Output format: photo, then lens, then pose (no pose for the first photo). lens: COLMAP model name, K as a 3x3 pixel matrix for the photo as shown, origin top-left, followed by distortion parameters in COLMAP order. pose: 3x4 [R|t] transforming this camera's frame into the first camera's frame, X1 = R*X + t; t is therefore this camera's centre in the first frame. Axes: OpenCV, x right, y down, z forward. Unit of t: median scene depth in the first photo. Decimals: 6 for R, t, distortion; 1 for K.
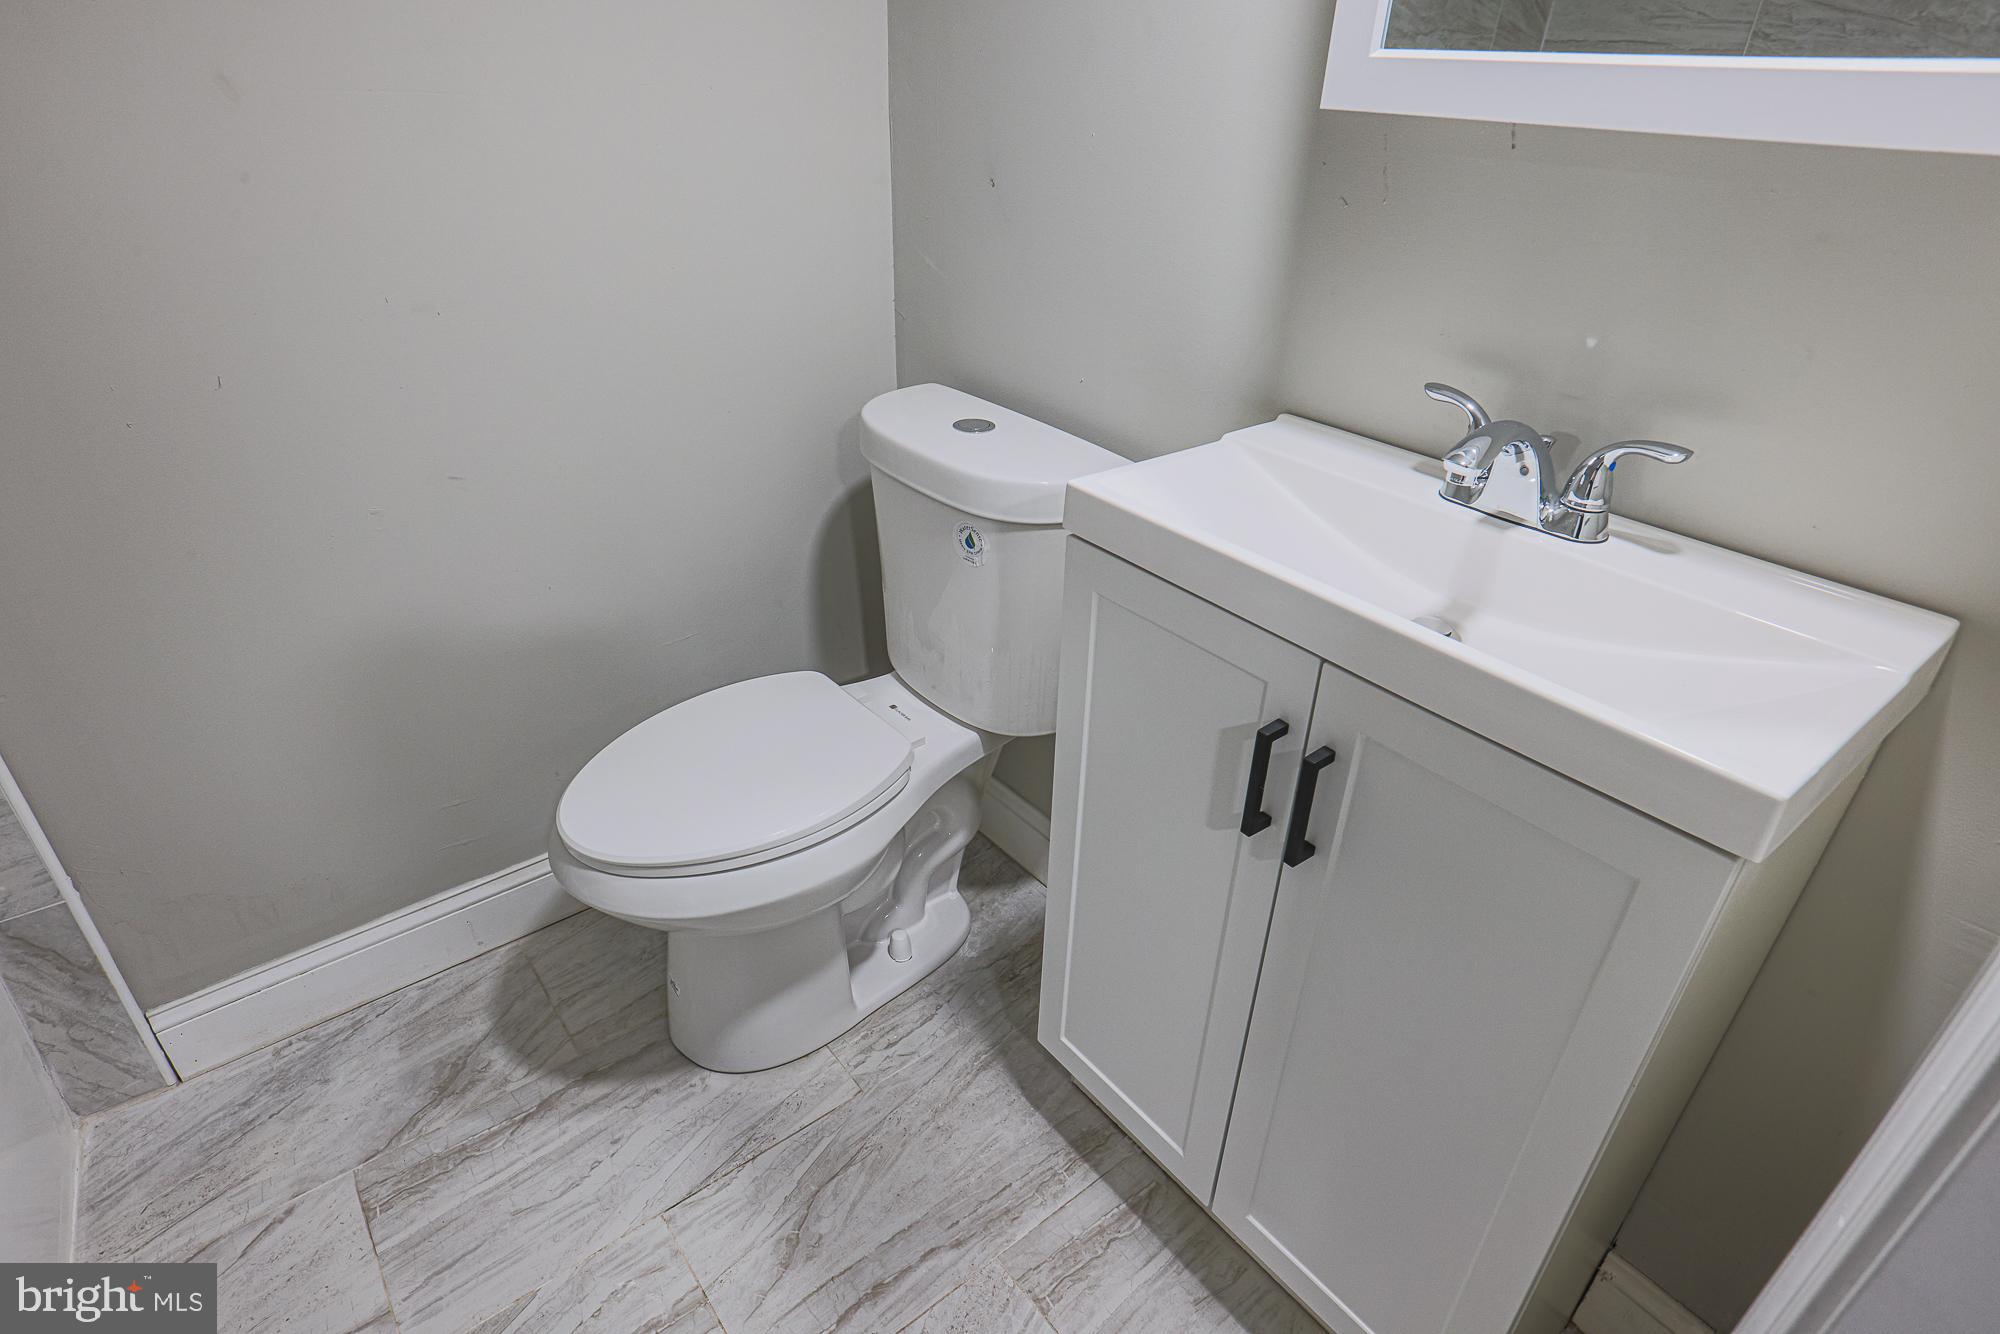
lens RADIAL K [[1058.1, 0, 997.2], [0, 1058.1, 663.0], [0, 0, 1]] dist [-0.050948, 0.027995]
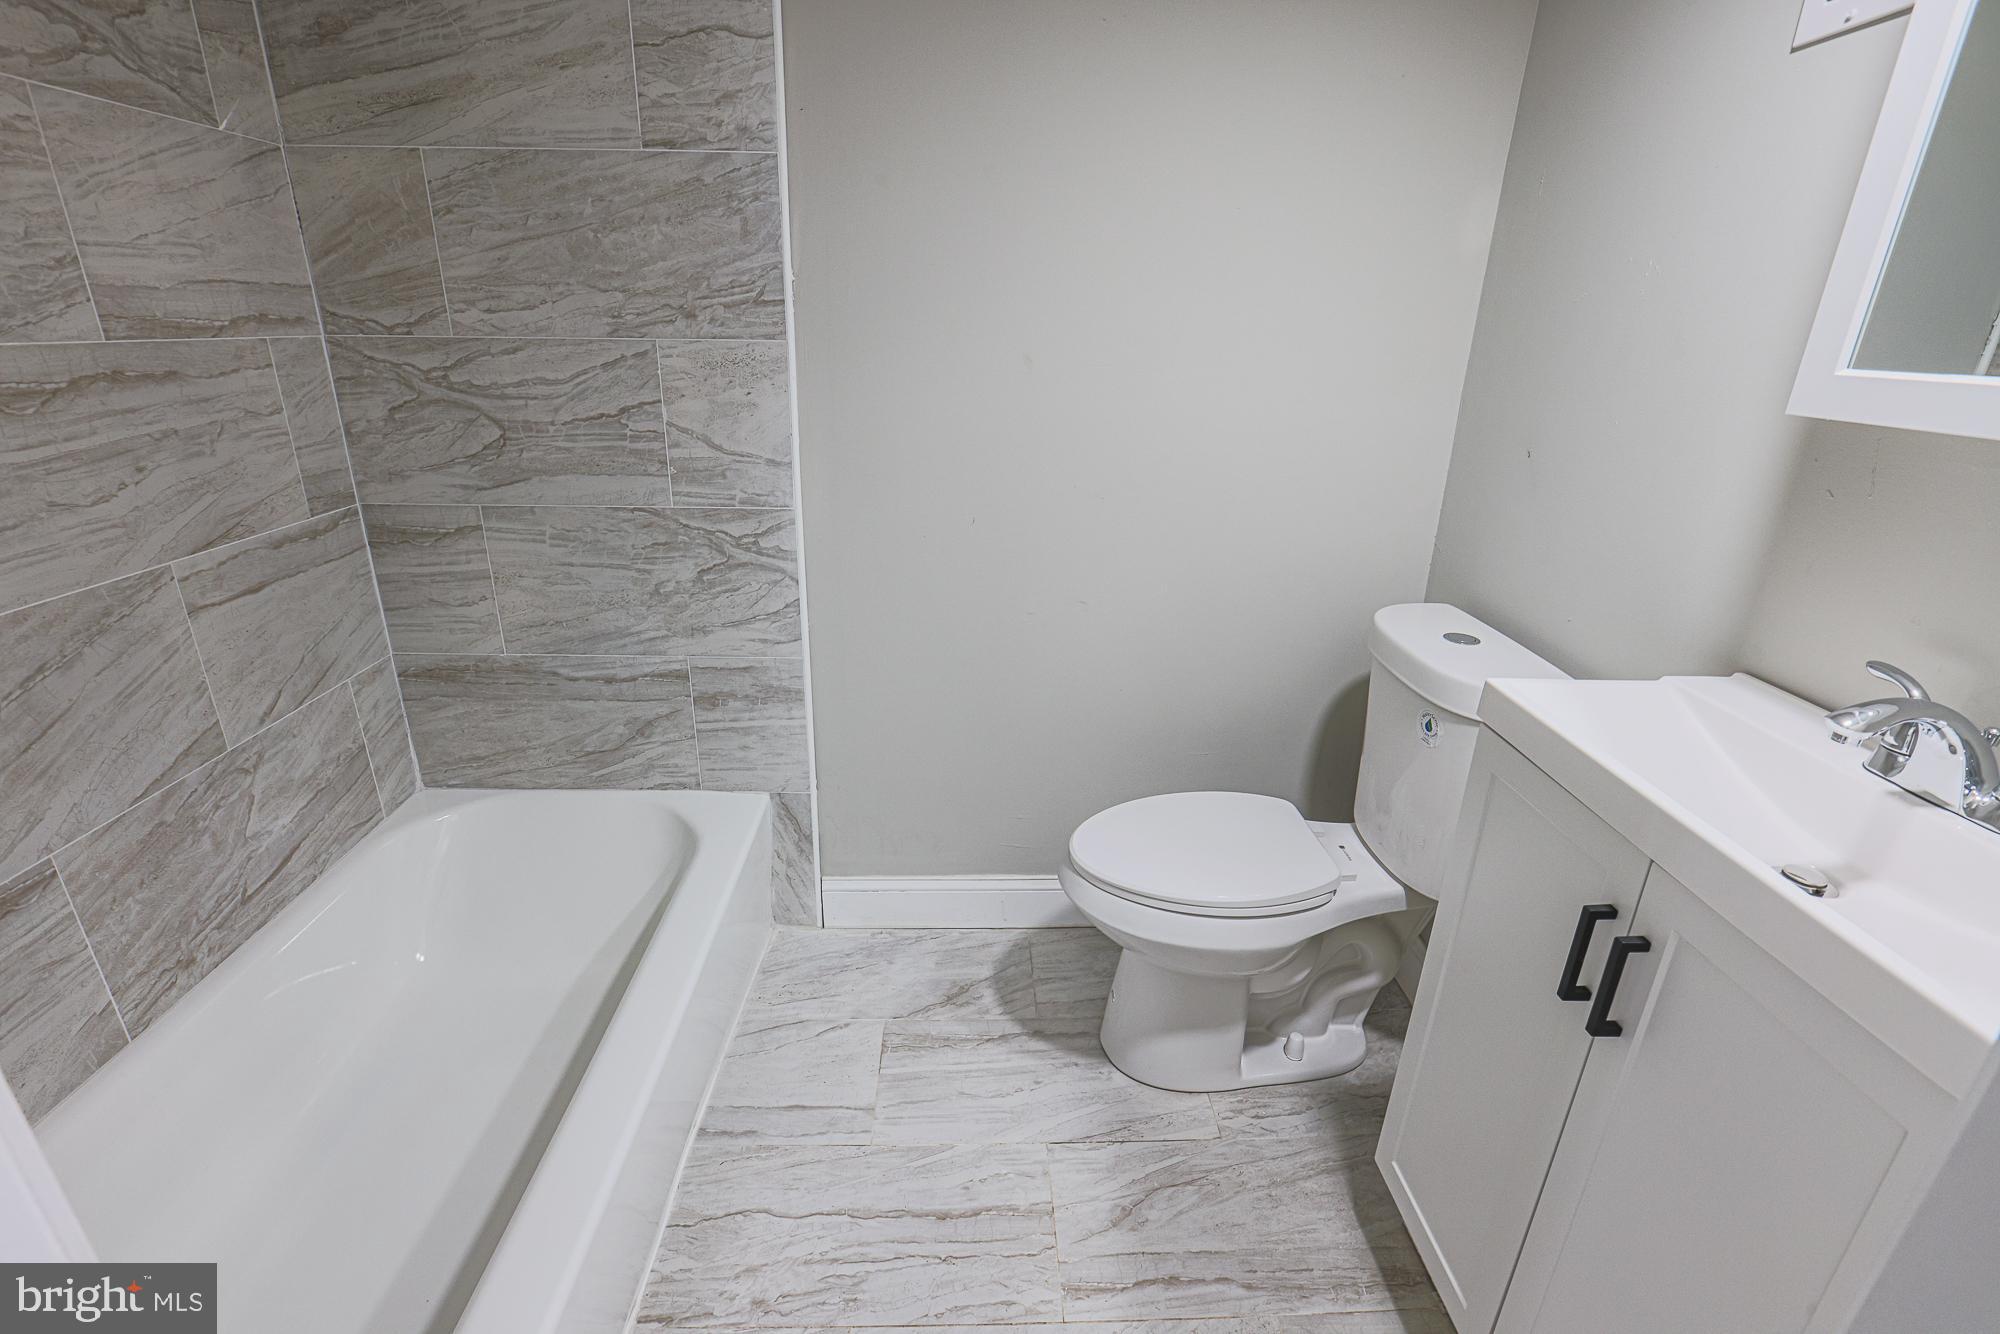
lens RADIAL K [[945.6, 0, 997.5], [0, 945.6, 665.6], [0, 0, 1]] dist [-0.053297, 0.020440]
pose [[0.801521, 0.204109, -0.562053, 0.171201], [-0.304145, 0.948430, -0.089308, 0.068529], [0.514840, 0.242528, 0.822265, -0.166337]]
